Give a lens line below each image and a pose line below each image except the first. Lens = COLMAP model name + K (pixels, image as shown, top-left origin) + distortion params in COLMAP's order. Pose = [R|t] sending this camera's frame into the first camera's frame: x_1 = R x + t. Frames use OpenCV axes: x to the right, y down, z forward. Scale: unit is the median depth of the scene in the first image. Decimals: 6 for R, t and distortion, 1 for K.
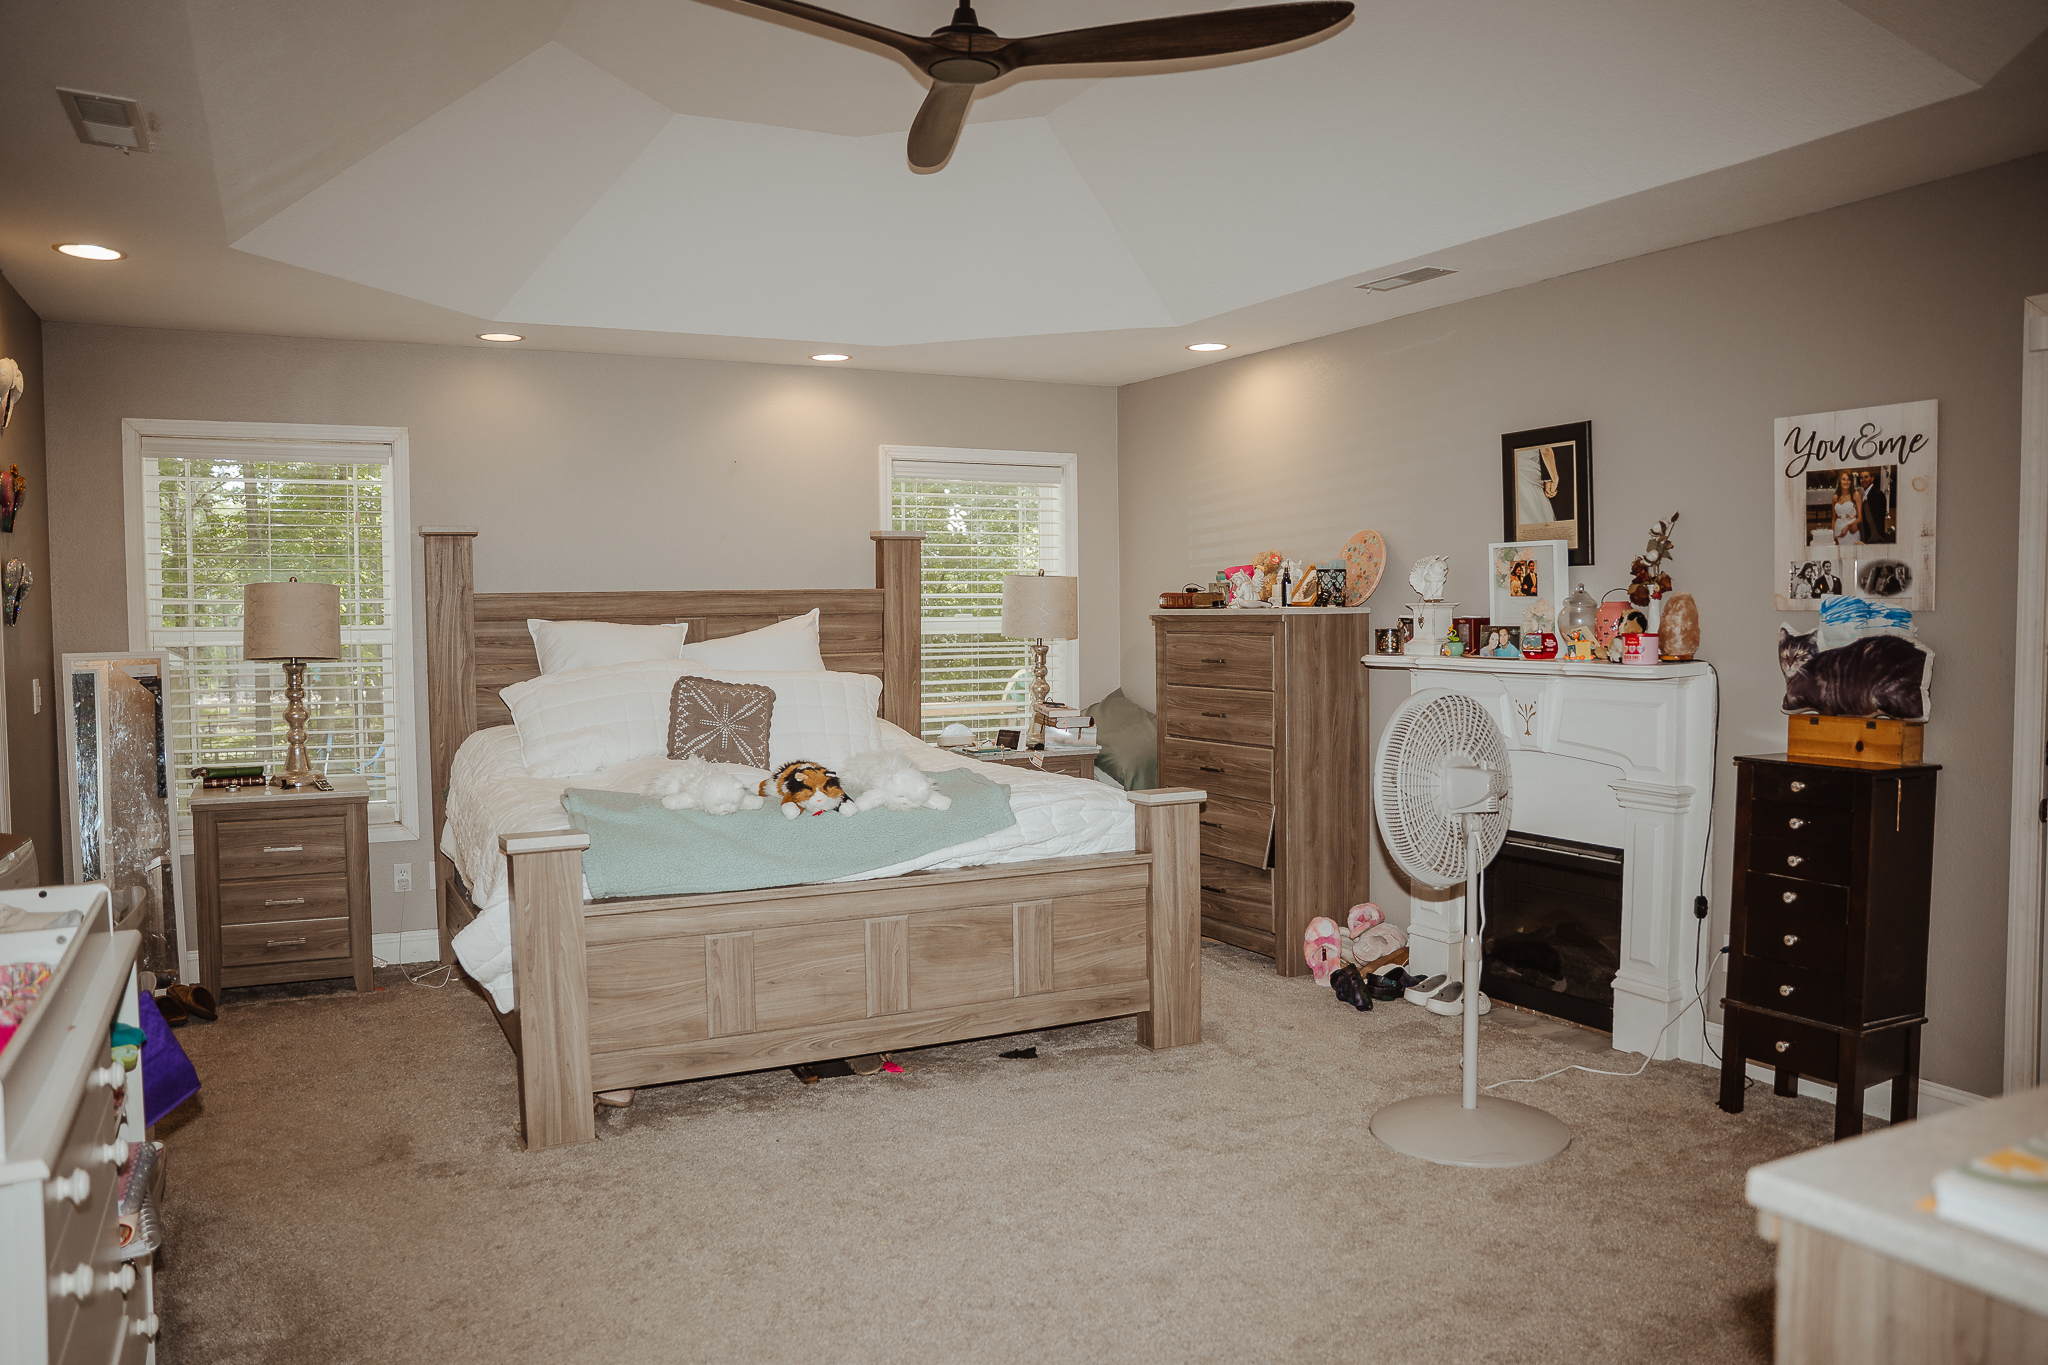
lens RADIAL K [[1492.8, 0, 1024.4], [0, 1492.8, 680.1], [0, 0, 1]] dist [-0.091721, 0.015846]
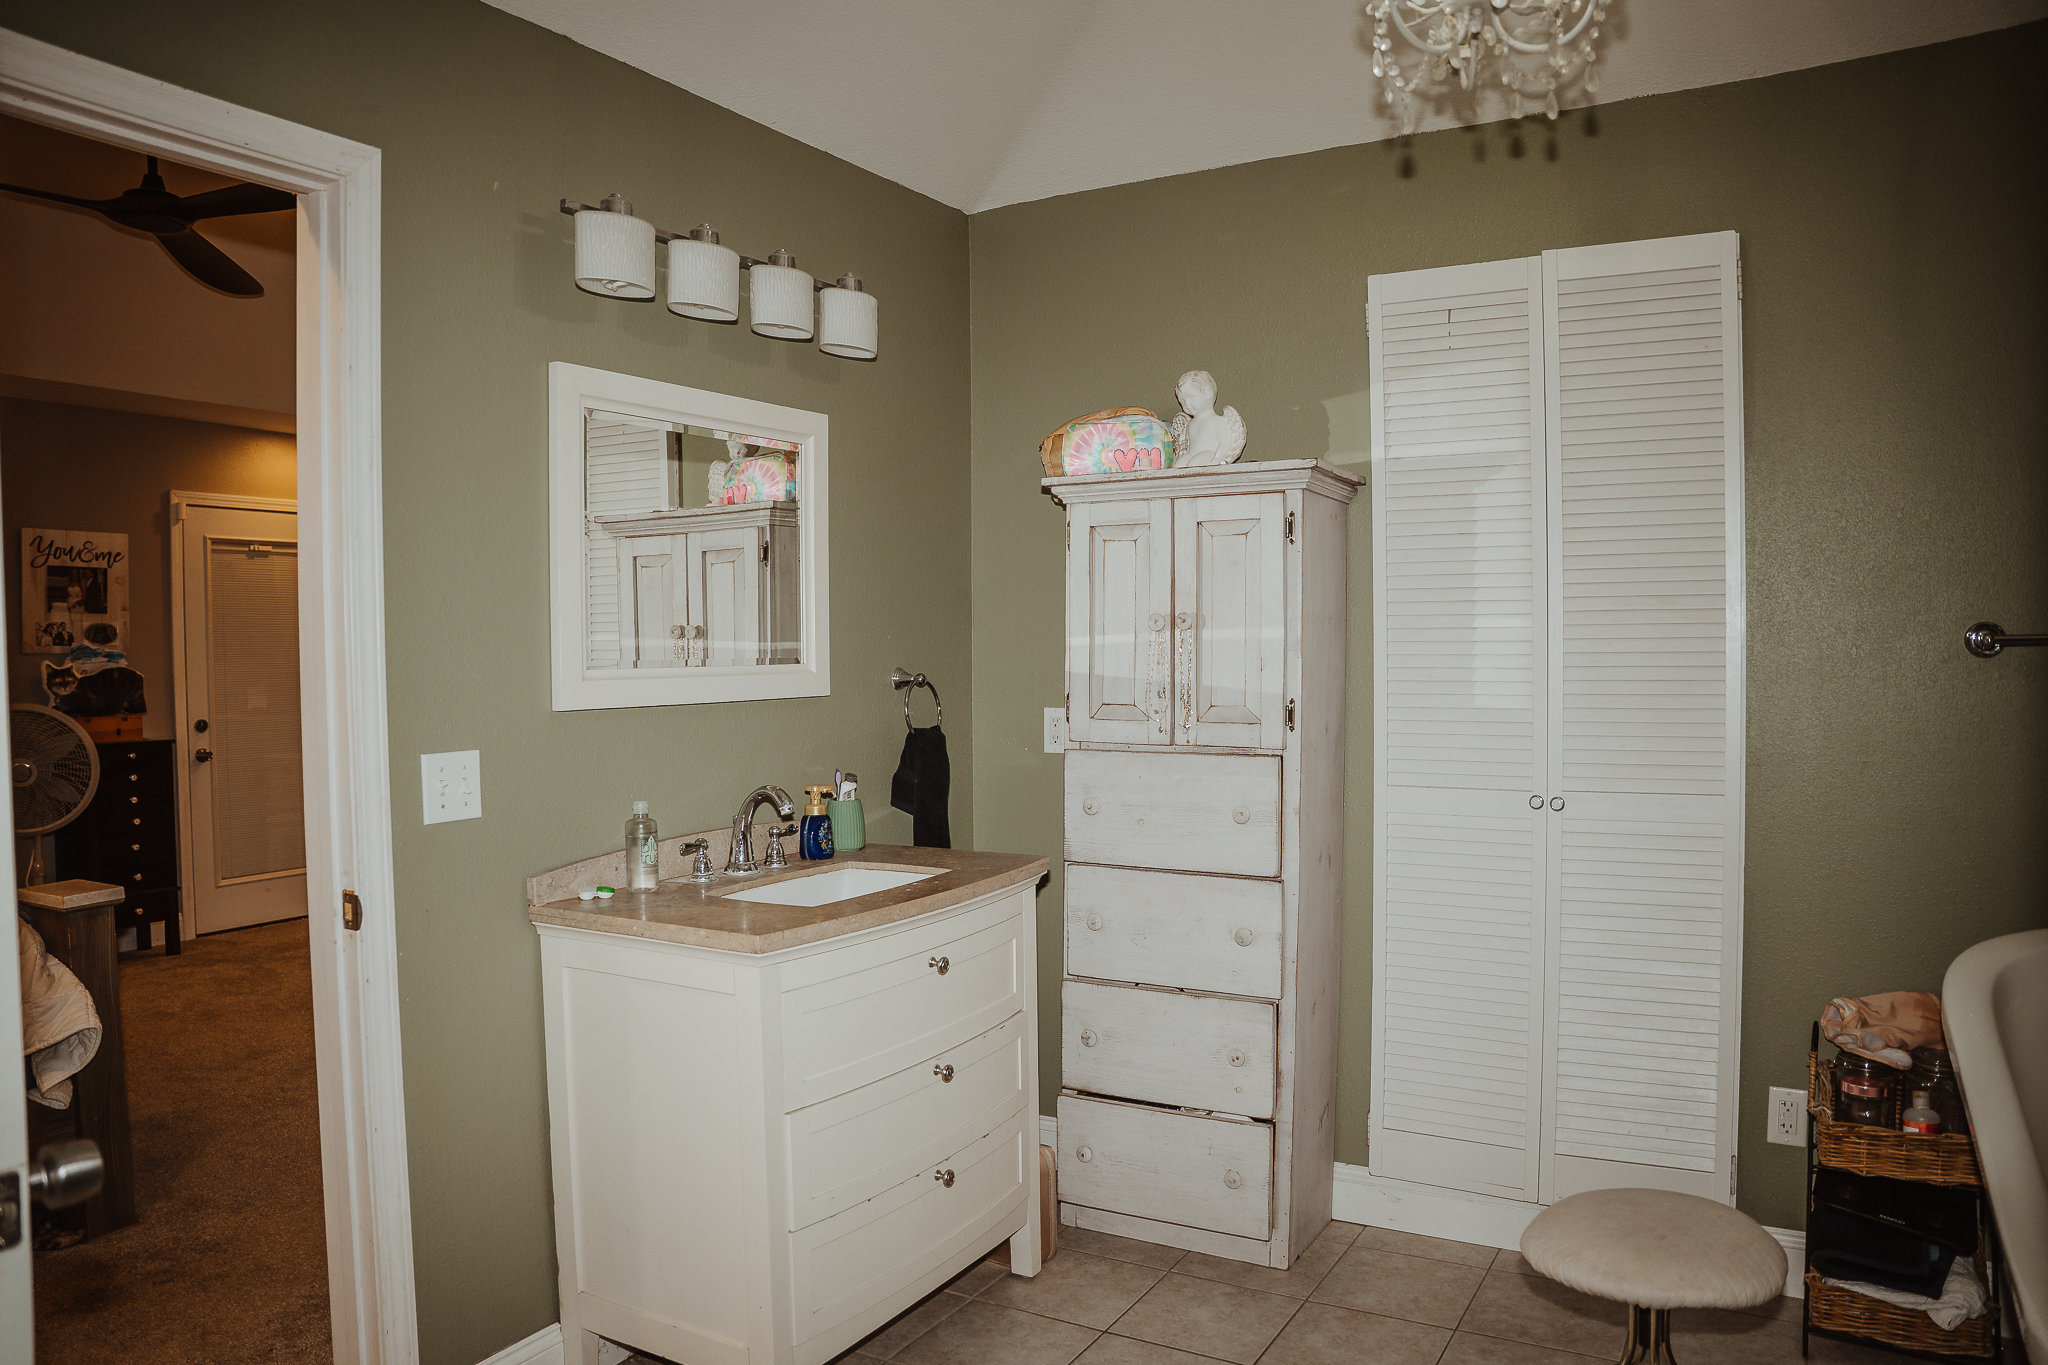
lens RADIAL K [[1550.4, 0, 1024.1], [0, 1550.4, 683.7], [0, 0, 1]] dist [-0.117610, 0.040943]
pose [[-0.560721, -0.005193, 0.827988, -1.433405], [0.055494, 0.997496, 0.043837, -0.028057], [-0.826143, 0.070529, -0.559029, 1.066103]]
